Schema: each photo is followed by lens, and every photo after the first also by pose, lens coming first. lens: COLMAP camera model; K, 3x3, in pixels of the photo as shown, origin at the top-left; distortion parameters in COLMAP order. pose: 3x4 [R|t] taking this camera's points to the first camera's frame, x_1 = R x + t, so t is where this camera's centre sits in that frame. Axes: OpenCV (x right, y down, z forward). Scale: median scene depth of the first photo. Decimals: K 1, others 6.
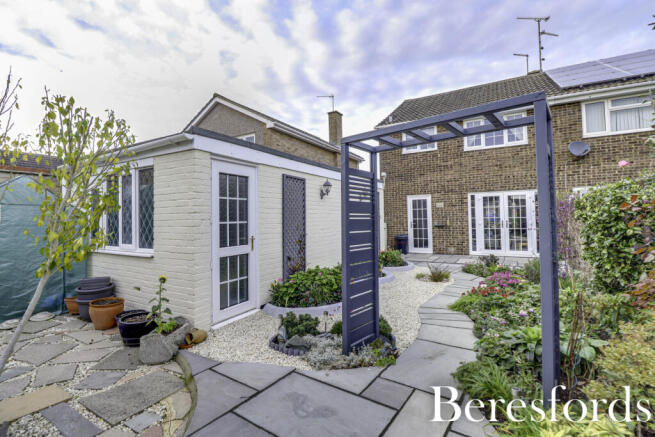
lens RADIAL K [[302.6, 0, 328.4], [0, 302.6, 208.7], [0, 0, 1]] dist [-0.000471, -0.011827]
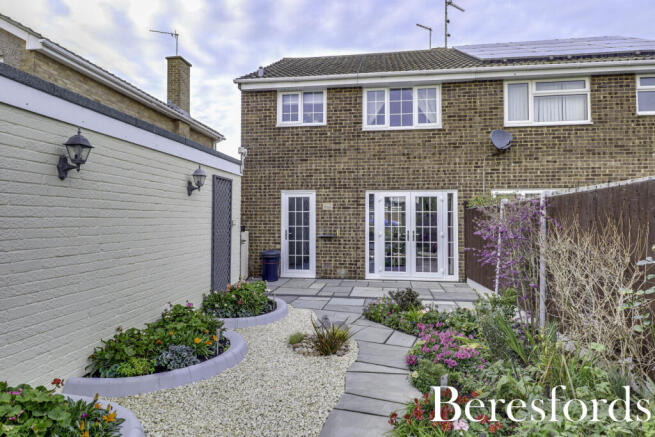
lens RADIAL K [[302.6, 0, 328.4], [0, 302.6, 208.7], [0, 0, 1]] dist [-0.000471, -0.011827]
pose [[0.923469, 0.032169, 0.382322, 0.114548], [-0.031227, 0.999475, -0.008671, -0.001301], [-0.382400, -0.003932, 0.923988, 0.385701]]
